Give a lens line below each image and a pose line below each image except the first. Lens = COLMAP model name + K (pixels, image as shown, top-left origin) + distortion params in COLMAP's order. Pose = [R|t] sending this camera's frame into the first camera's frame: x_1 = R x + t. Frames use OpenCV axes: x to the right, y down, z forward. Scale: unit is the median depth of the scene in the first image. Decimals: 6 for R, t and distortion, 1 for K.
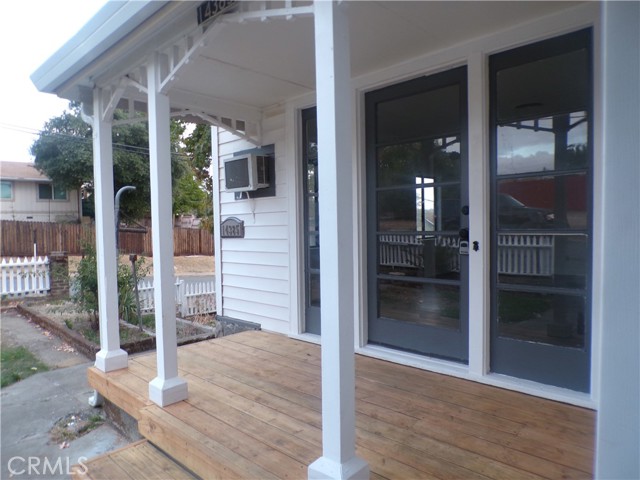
lens RADIAL K [[433.2, 0, 318.1], [0, 433.2, 240.4], [0, 0, 1]] dist [-0.042905, 0.020400]
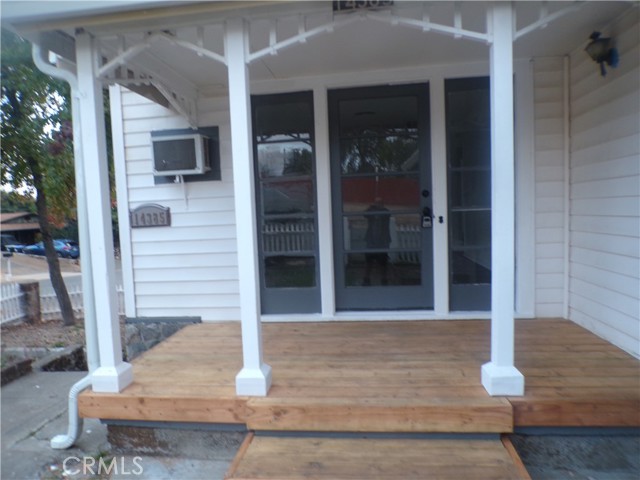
lens RADIAL K [[433.2, 0, 316.2], [0, 433.2, 238.8], [0, 0, 1]] dist [-0.042905, 0.020400]
pose [[0.802274, -0.054845, 0.594432, -0.514734], [0.047457, 0.998479, 0.028075, 0.011118], [-0.595067, 0.005686, 0.803656, 0.098813]]
